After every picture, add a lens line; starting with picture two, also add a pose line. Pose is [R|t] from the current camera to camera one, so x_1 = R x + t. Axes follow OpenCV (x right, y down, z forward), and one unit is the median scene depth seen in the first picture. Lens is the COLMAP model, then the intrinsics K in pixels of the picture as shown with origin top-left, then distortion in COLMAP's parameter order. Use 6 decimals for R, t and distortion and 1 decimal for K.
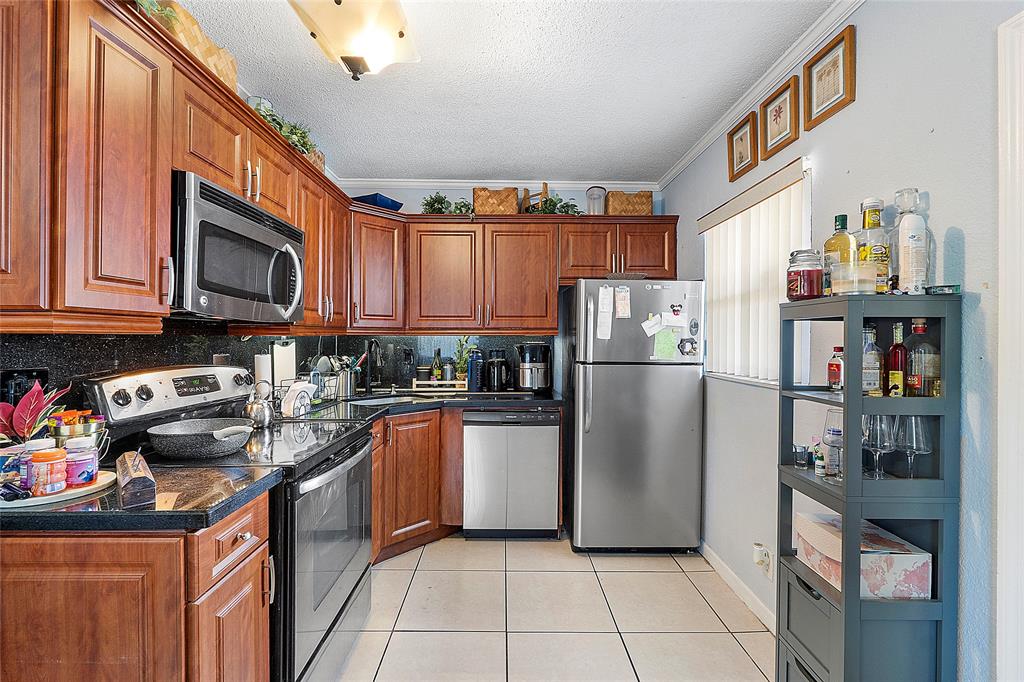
lens RADIAL K [[433.3, 0, 510.2], [0, 433.3, 333.9], [0, 0, 1]] dist [-0.005609, -0.000321]
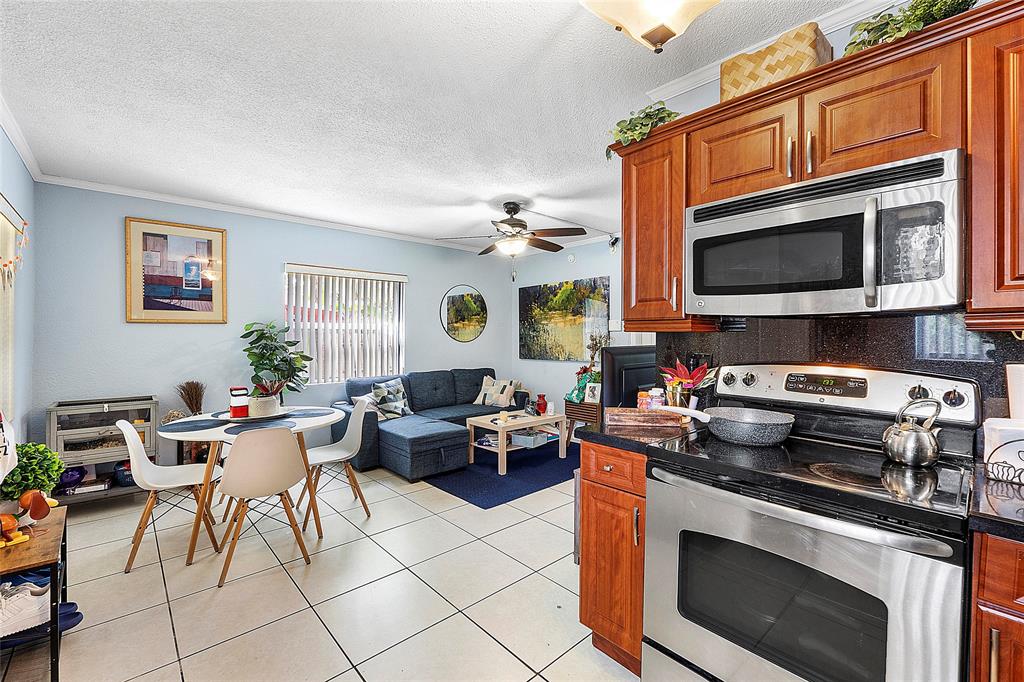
lens RADIAL K [[433.3, 0, 512.1], [0, 433.3, 336.9], [0, 0, 1]] dist [-0.005609, -0.000321]
pose [[-0.747074, 0.001041, -0.664741, 0.531884], [-0.002776, 0.999985, 0.004685, 0.013053], [0.664736, 0.005345, -0.747060, 1.619121]]
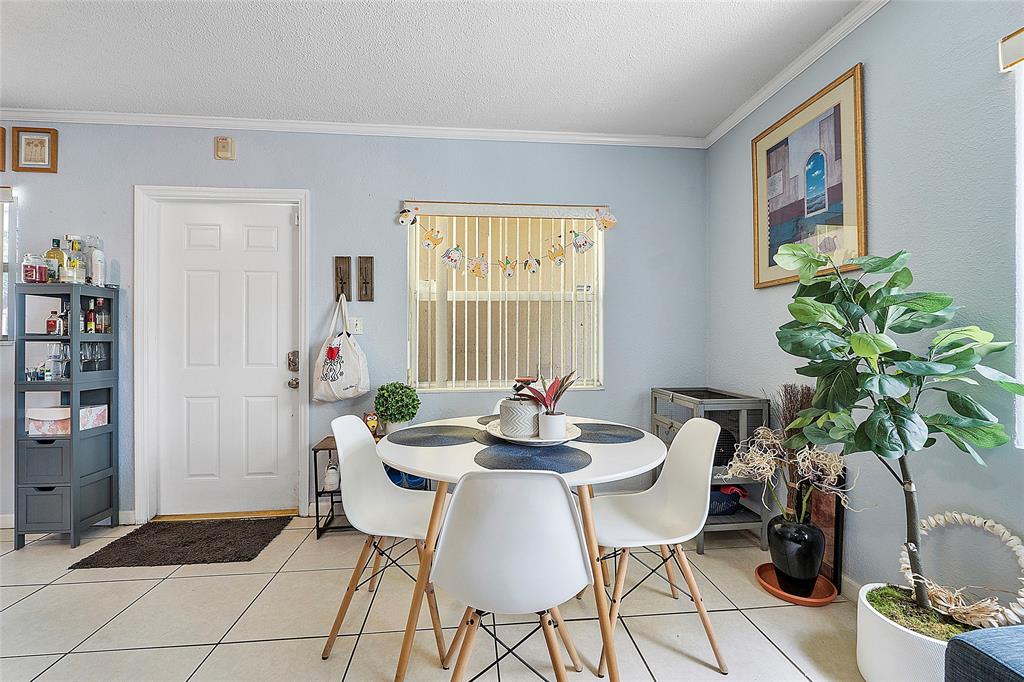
lens RADIAL K [[433.3, 0, 511.6], [0, 433.3, 337.8], [0, 0, 1]] dist [-0.005609, -0.000321]
pose [[-0.081833, 0.002577, 0.996643, -1.360013], [0.002648, 0.999994, -0.002368, 0.171342], [-0.996643, 0.002445, -0.081839, -0.868779]]
